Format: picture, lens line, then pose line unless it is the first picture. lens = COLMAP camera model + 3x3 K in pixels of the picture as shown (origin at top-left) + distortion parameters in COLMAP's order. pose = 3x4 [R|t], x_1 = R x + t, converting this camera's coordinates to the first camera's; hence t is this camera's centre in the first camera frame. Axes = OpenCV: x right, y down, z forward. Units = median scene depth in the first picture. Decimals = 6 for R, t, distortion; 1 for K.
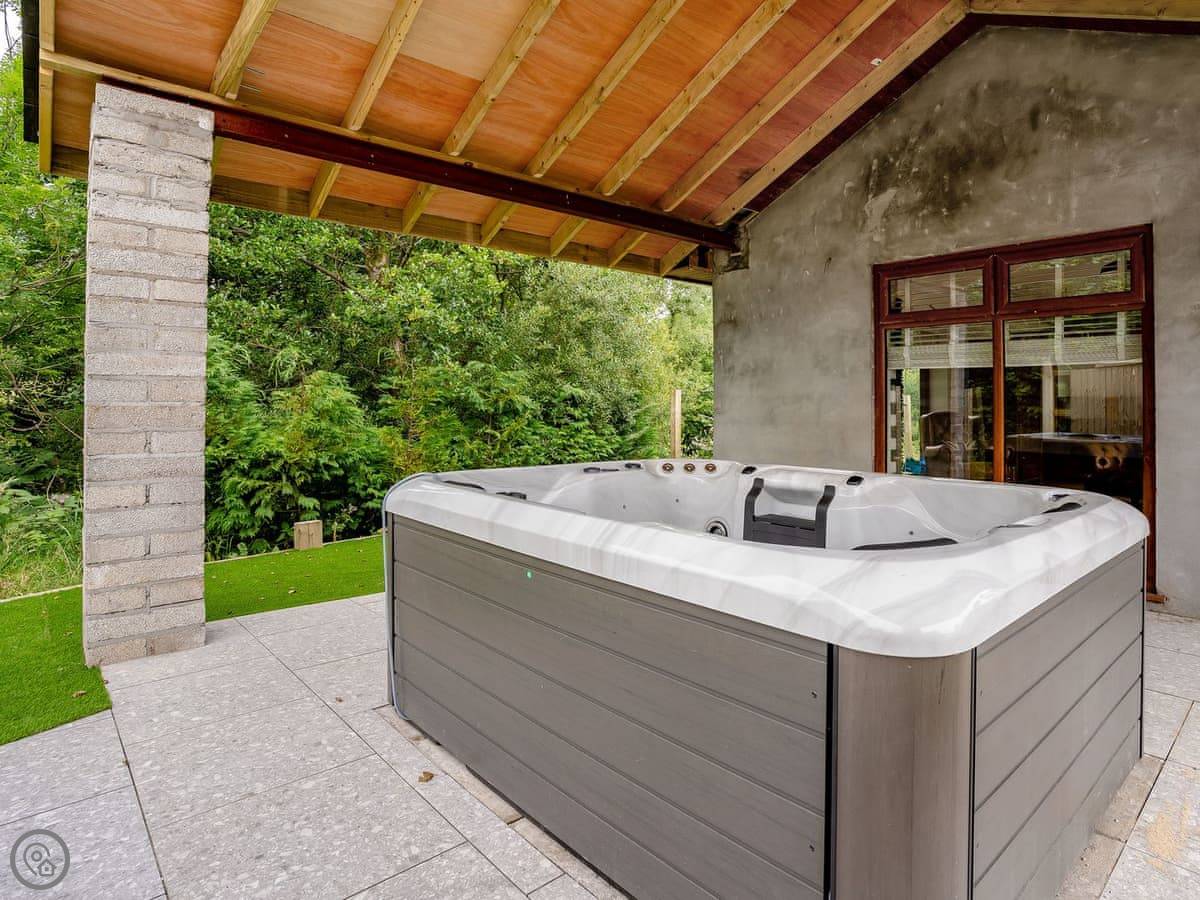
lens RADIAL K [[662.2, 0, 690.5], [0, 662.2, 404.1], [0, 0, 1]] dist [-0.070539, 0.028002]
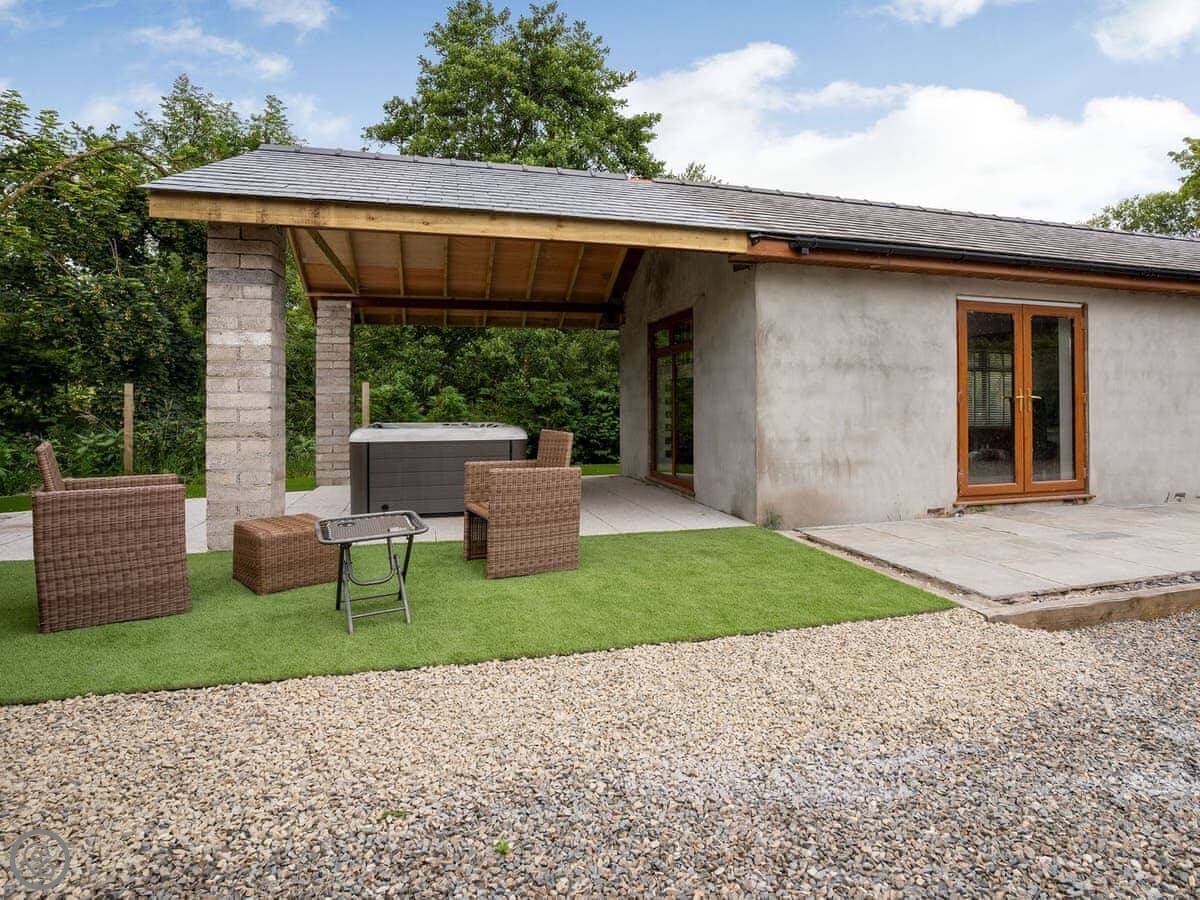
lens RADIAL K [[662.2, 0, 690.5], [0, 662.2, 404.1], [0, 0, 1]] dist [-0.070539, 0.028002]
pose [[0.908555, -0.009874, -0.417650, 1.133054], [0.010331, 0.999946, -0.001168, 0.016307], [0.417639, -0.003254, 0.908607, -0.627260]]
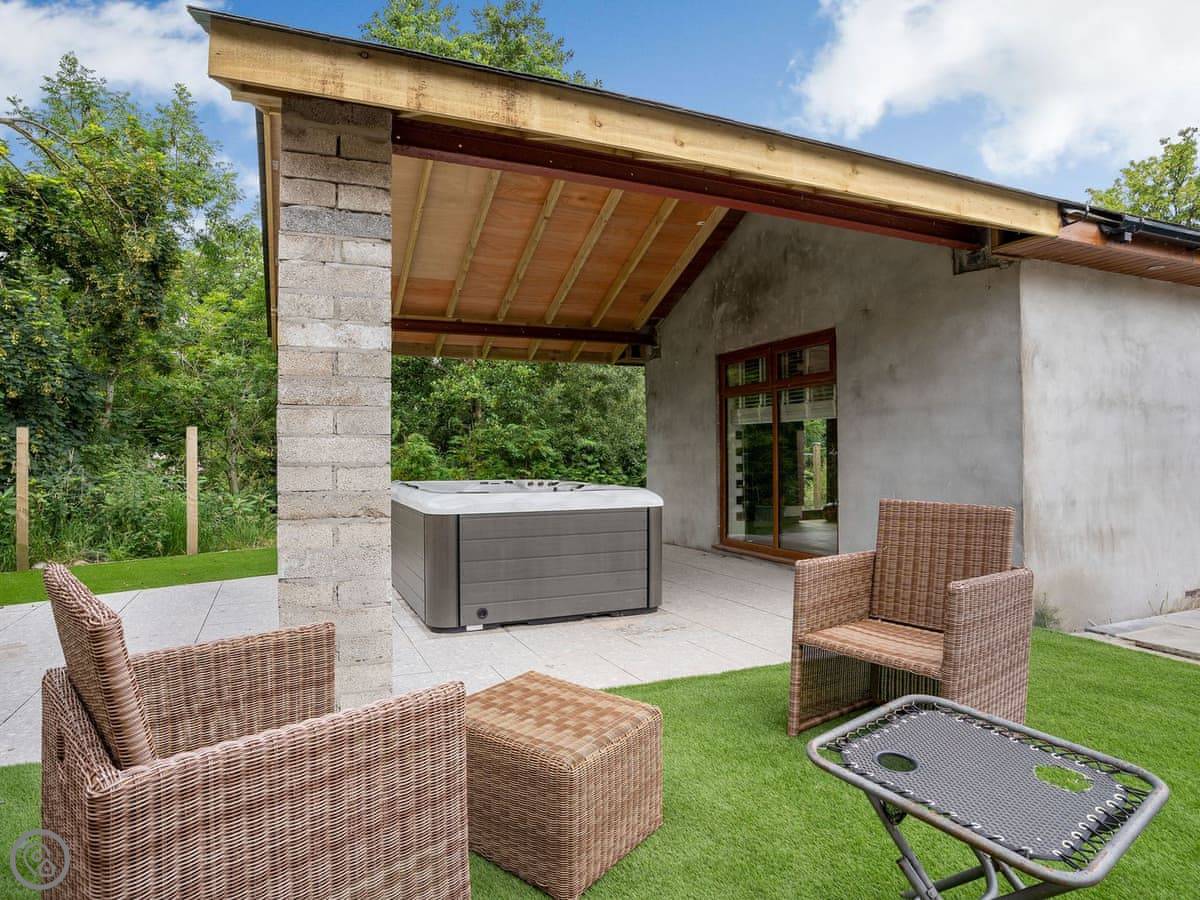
lens RADIAL K [[655.0, 0, 600.0], [0, 655.0, 450.0], [0, 0, 1]] dist [-0.068028, 0.025153]
pose [[0.936281, -0.013609, -0.350987, 0.539825], [0.011842, 0.999904, -0.007179, 0.009860], [0.351051, 0.002565, 0.936353, -0.461868]]
